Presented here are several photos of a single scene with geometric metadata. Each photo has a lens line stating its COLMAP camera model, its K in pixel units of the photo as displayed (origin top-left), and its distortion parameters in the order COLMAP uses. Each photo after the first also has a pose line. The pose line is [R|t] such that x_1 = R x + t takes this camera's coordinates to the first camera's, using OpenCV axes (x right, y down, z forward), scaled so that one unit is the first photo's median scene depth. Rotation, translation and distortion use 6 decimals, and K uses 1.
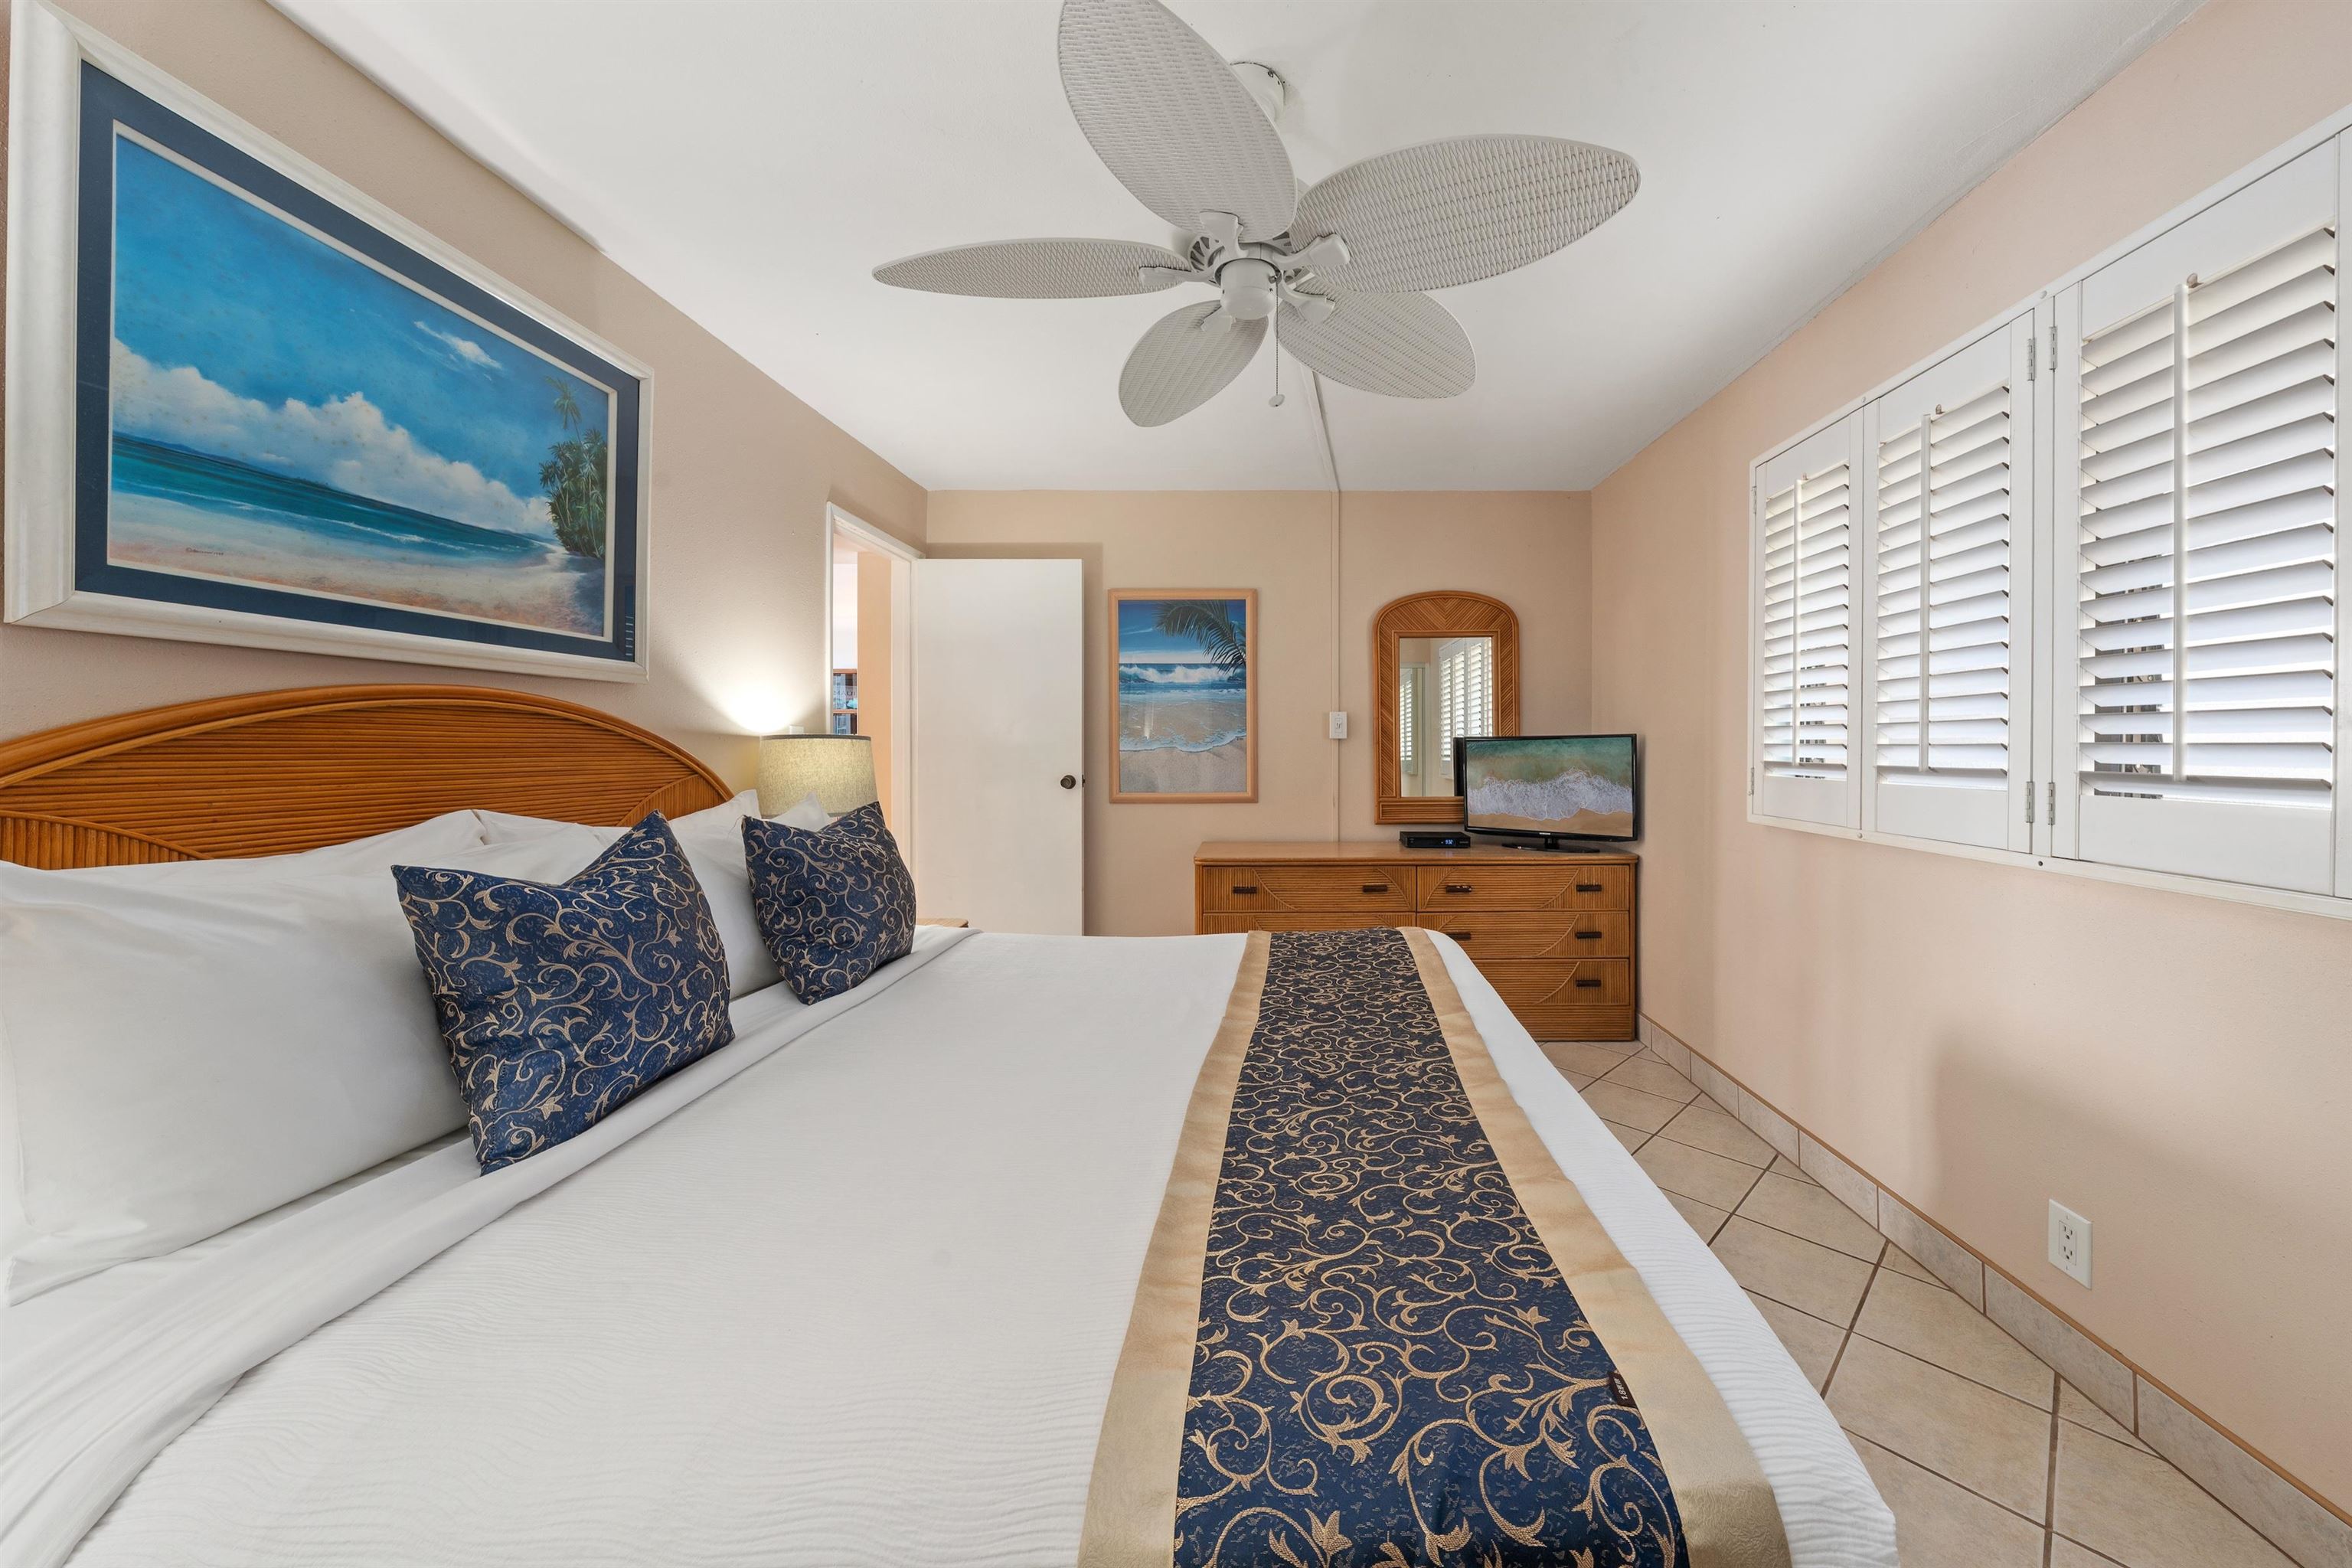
lens RADIAL K [[826.2, 0, 1274.2], [0, 826.2, 748.4], [0, 0, 1]] dist [-0.006191, 0.000109]
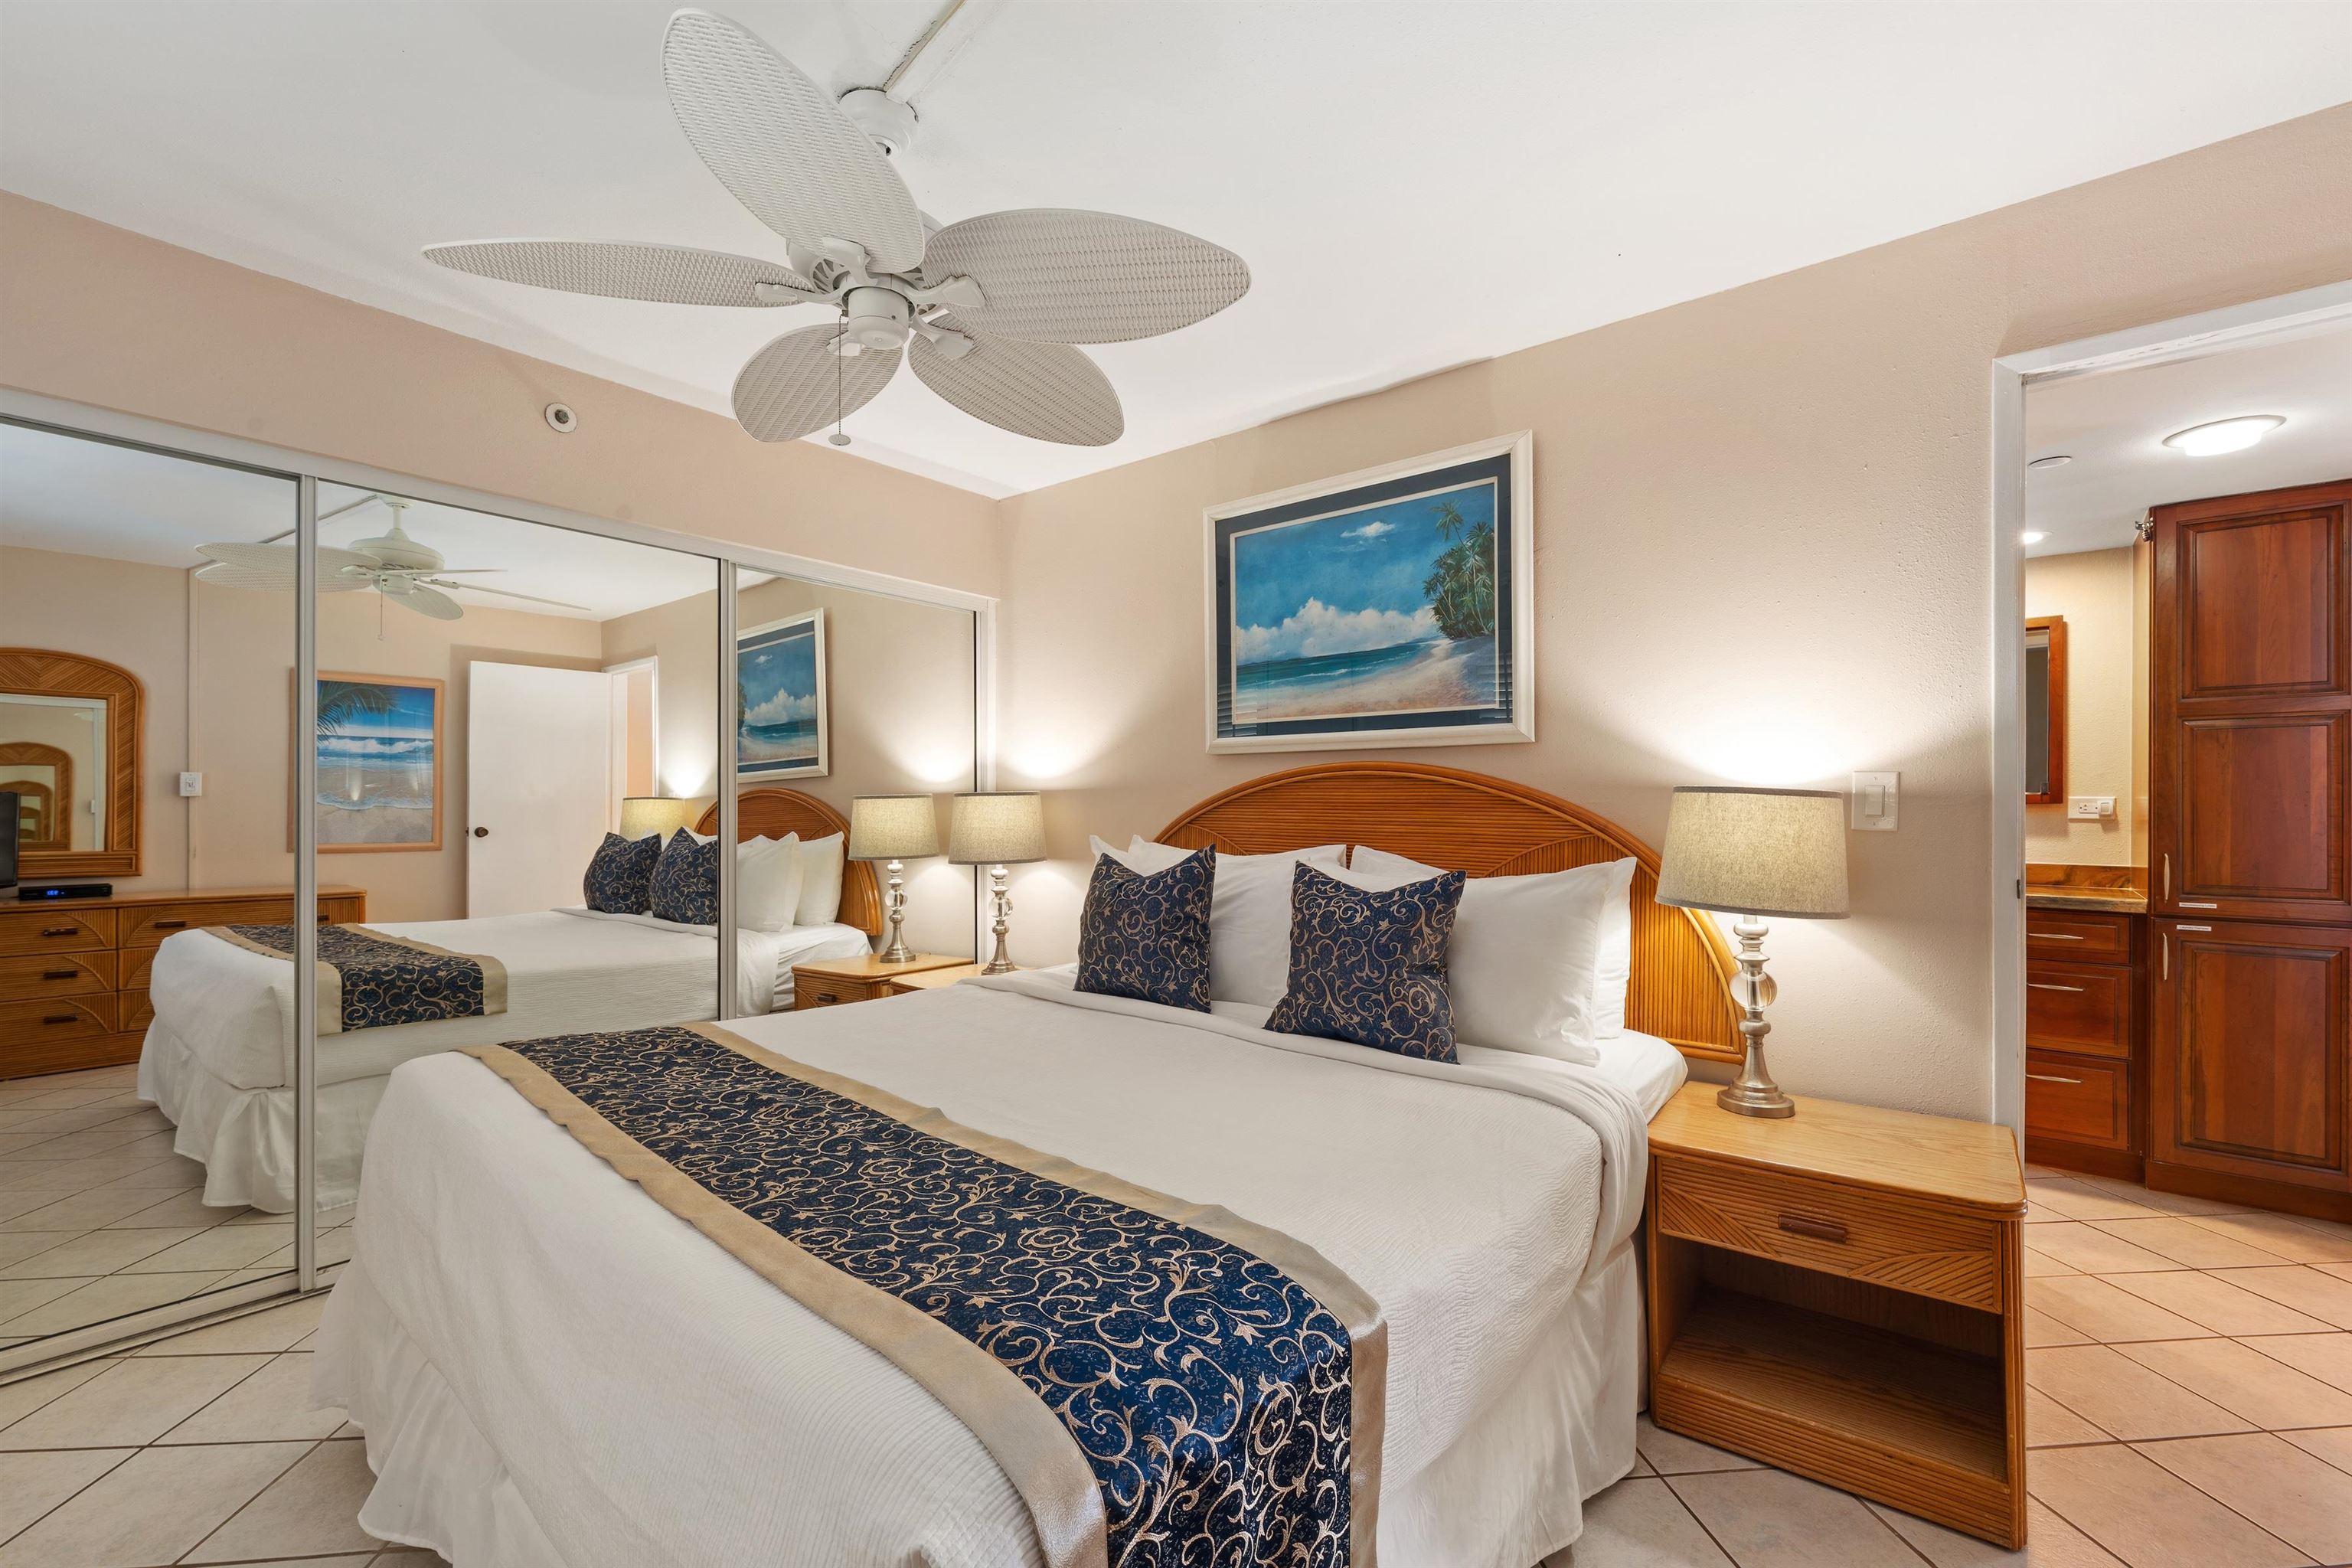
lens RADIAL K [[993.8, 0, 1157.0], [0, 993.8, 776.9], [0, 0, 1]] dist [0.053647, -0.000008]
pose [[-0.655437, -0.025381, -0.754824, 0.590659], [-0.010170, 0.999641, -0.024782, -0.000241], [0.755182, -0.008566, -0.655460, 1.855005]]
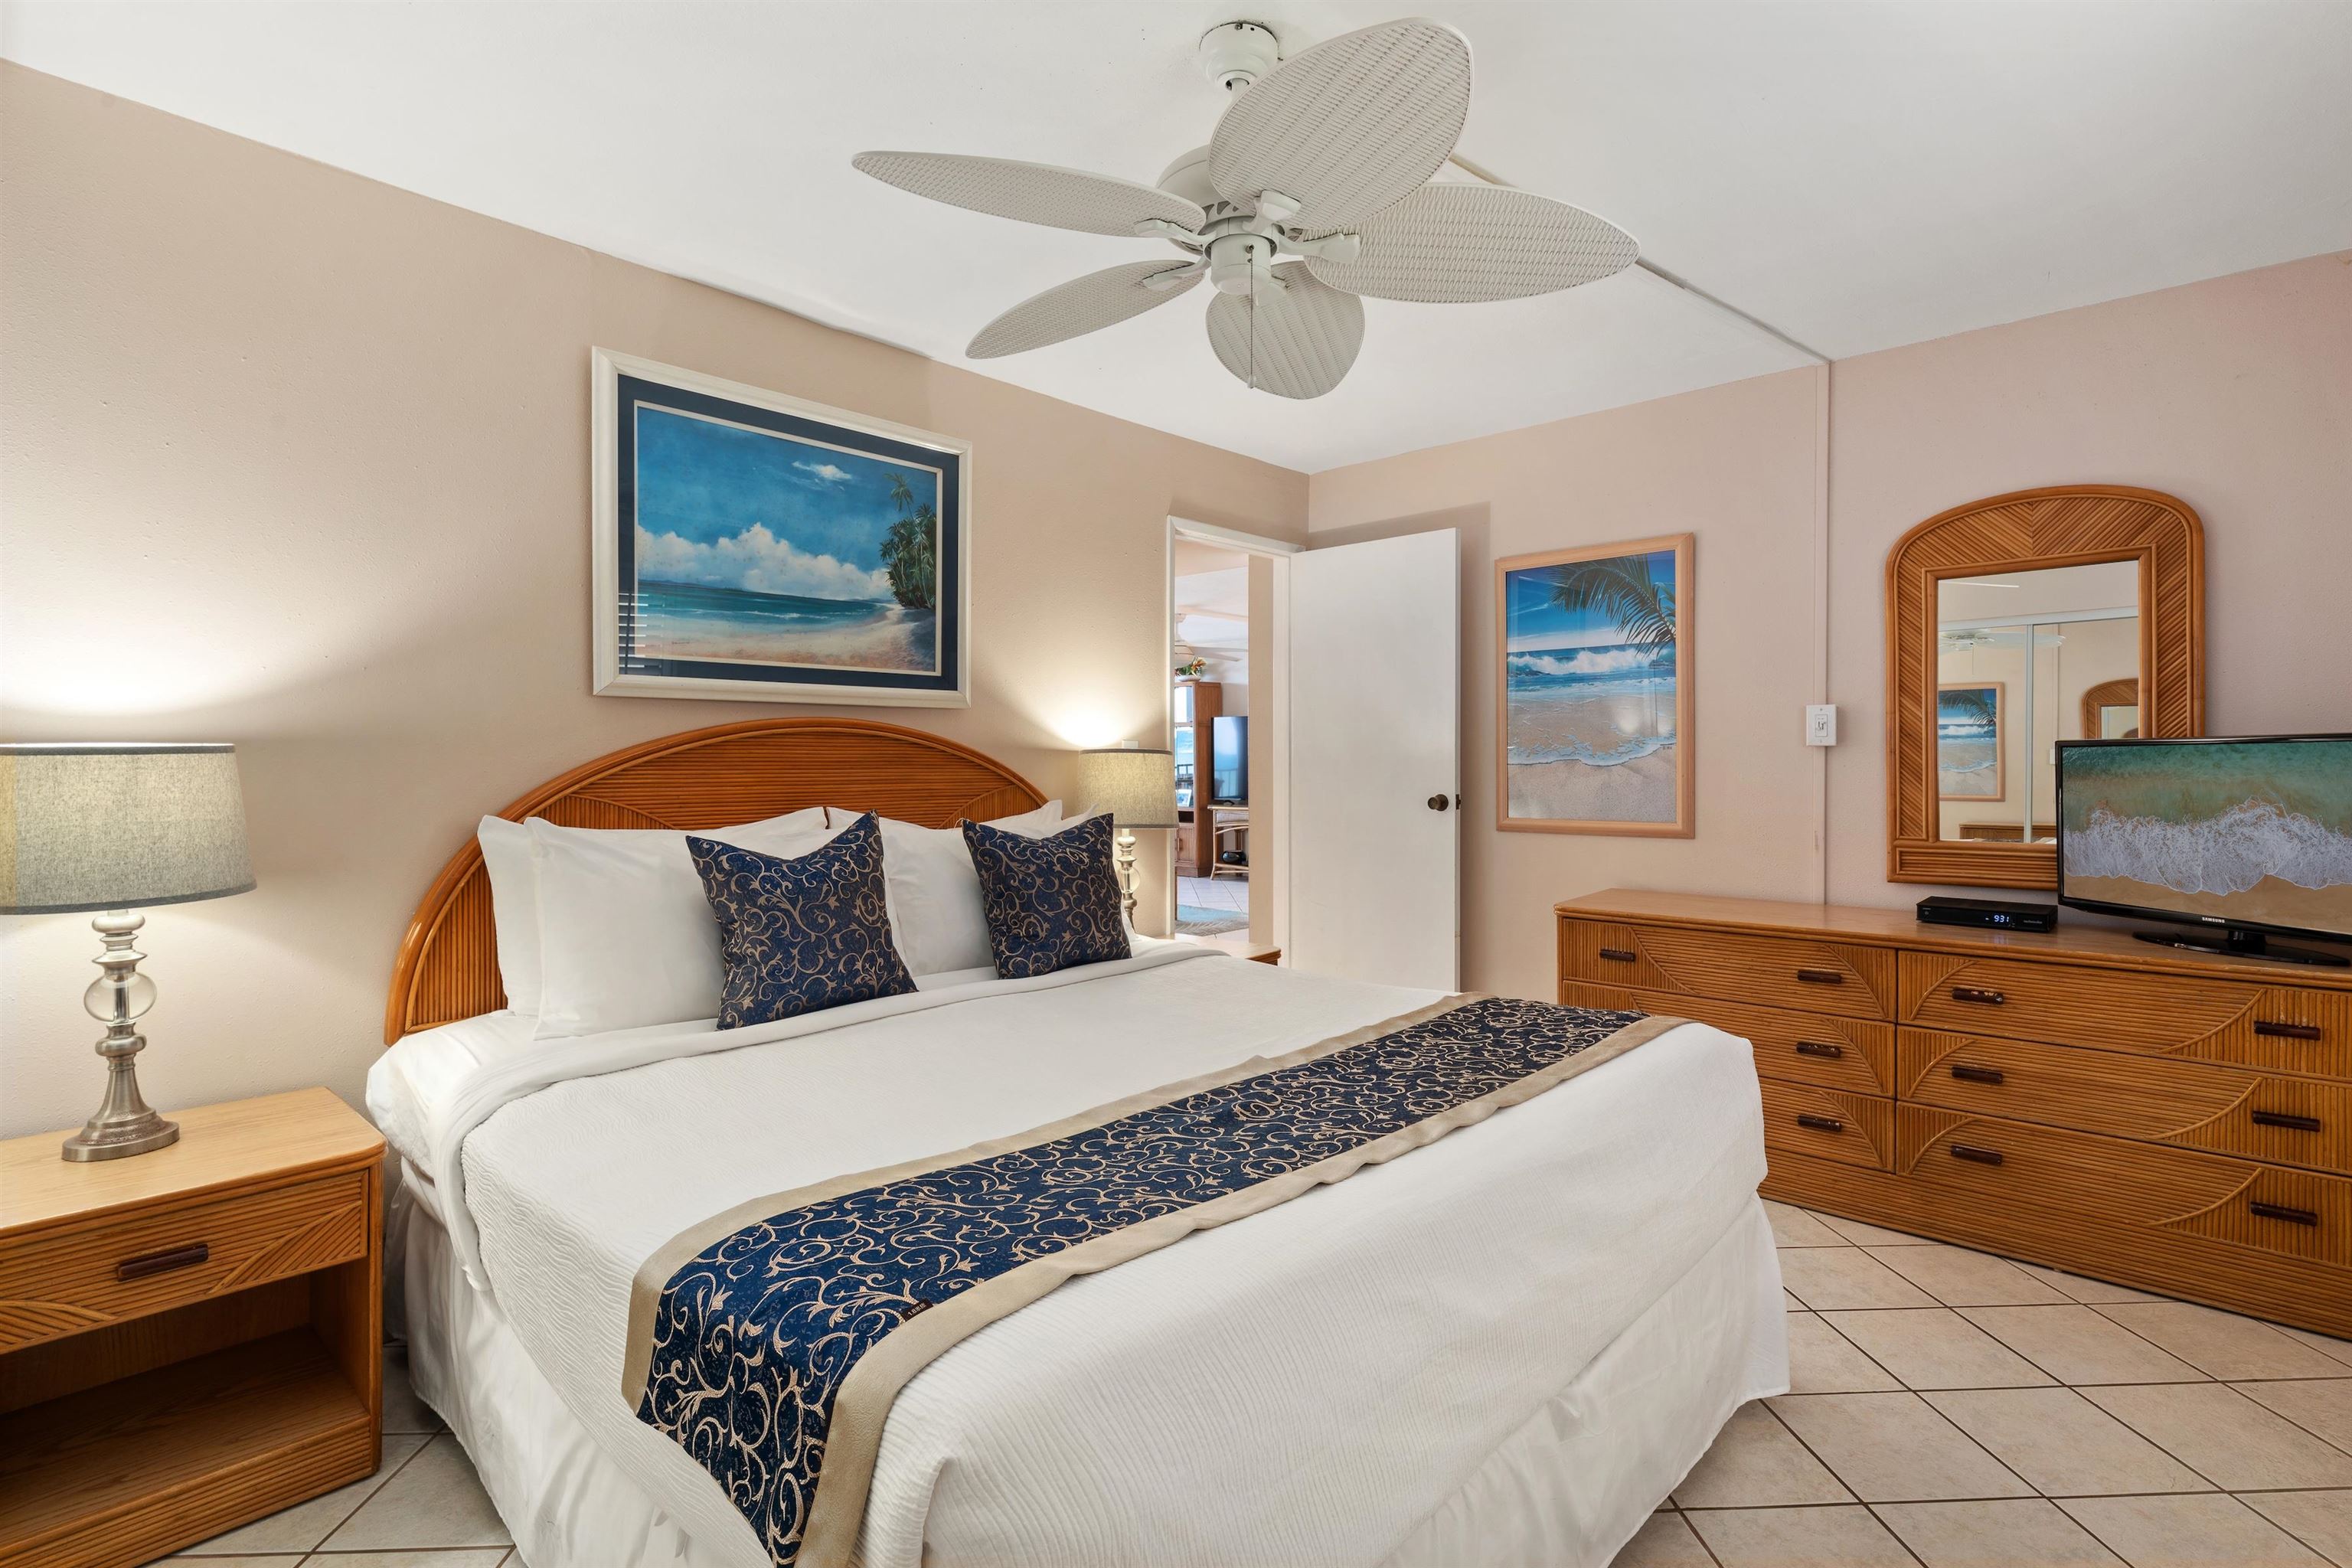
lens RADIAL K [[1109.9, 0, 1179.2], [0, 1109.9, 767.4], [0, 0, 1]] dist [-0.001286, 0.000421]
pose [[0.731386, 0.002210, -0.681960, 0.707210], [0.001806, 0.999985, 0.005178, -0.000426], [0.681962, -0.005019, 0.731371, 0.040910]]
